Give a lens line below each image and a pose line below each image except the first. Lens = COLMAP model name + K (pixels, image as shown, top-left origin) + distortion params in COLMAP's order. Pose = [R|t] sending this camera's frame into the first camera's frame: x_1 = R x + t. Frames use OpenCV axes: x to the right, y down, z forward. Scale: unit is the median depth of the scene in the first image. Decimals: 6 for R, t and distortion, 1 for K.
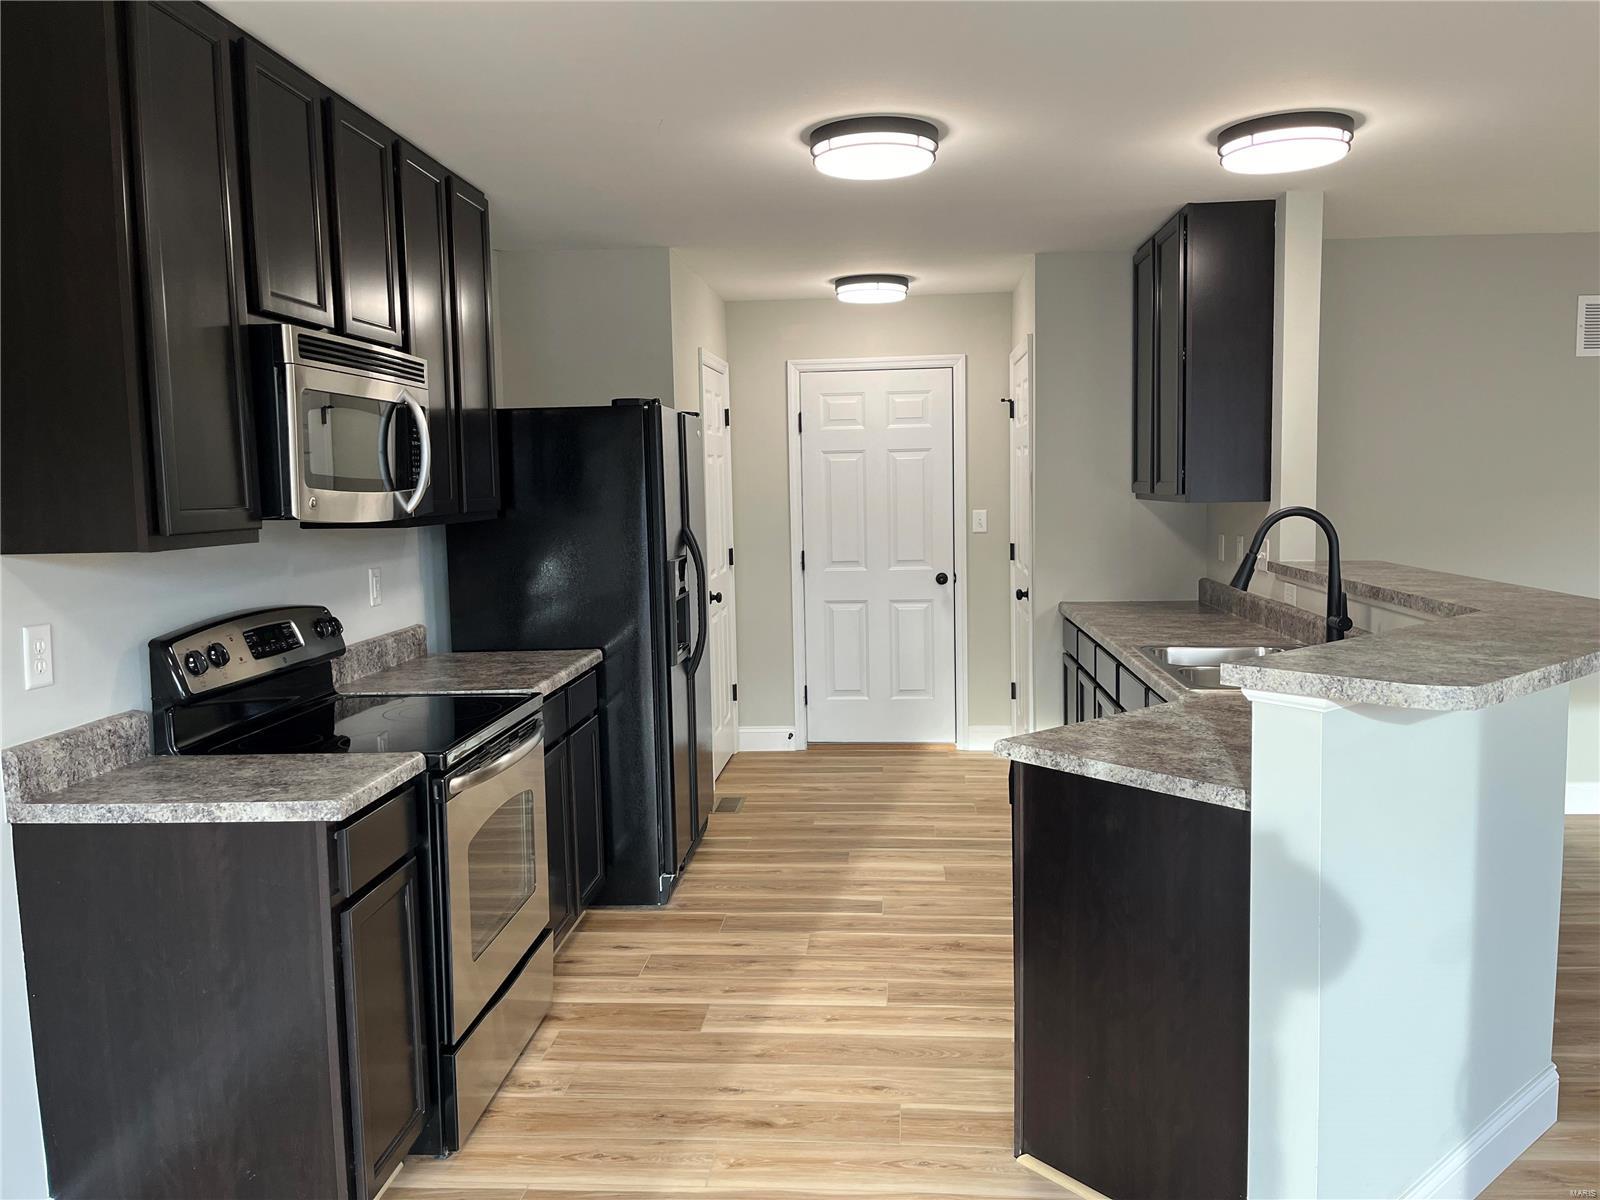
lens RADIAL K [[1211.0, 0, 796.3], [0, 1211.0, 597.6], [0, 0, 1]] dist [0.068111, -0.085230]
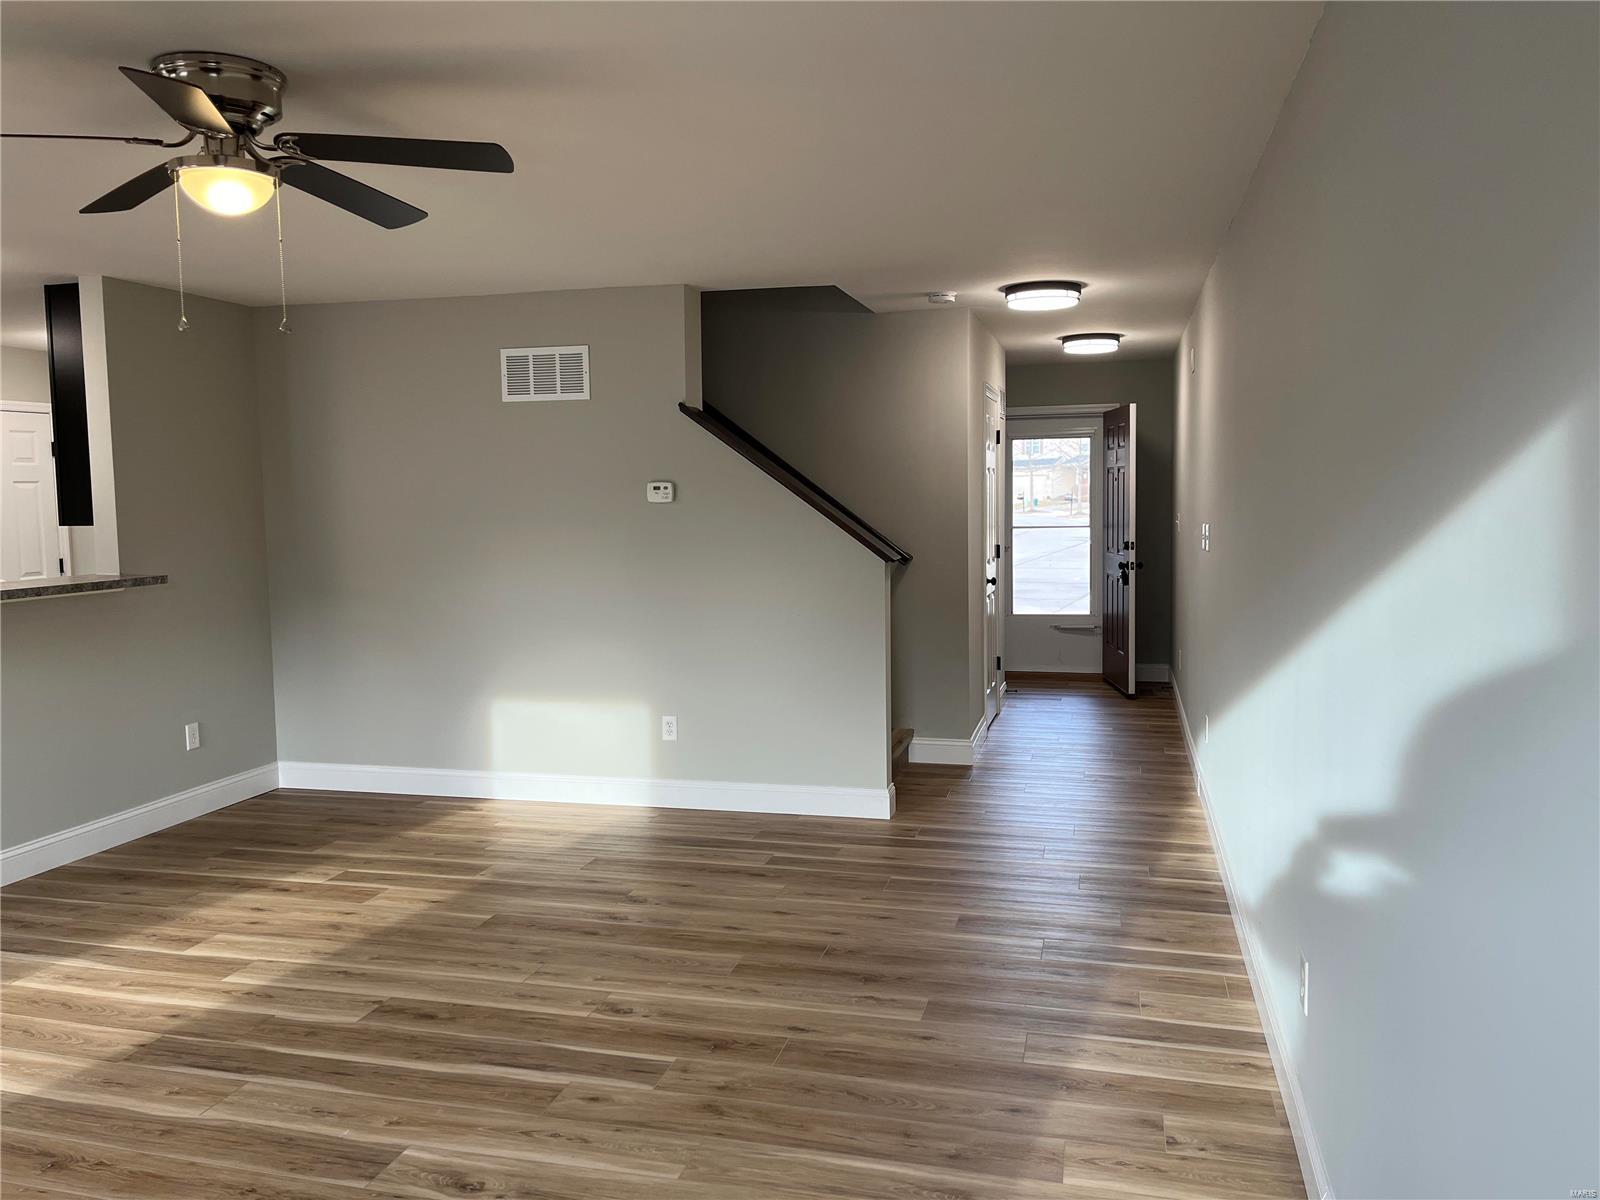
lens RADIAL K [[1211.0, 0, 800.0], [0, 1211.0, 591.6], [0, 0, 1]] dist [0.068111, -0.085230]
pose [[0.983434, 0.016951, -0.180472, 1.605093], [-0.019428, 0.999740, -0.011968, -0.013541], [0.180222, 0.015276, 0.983507, -0.106807]]
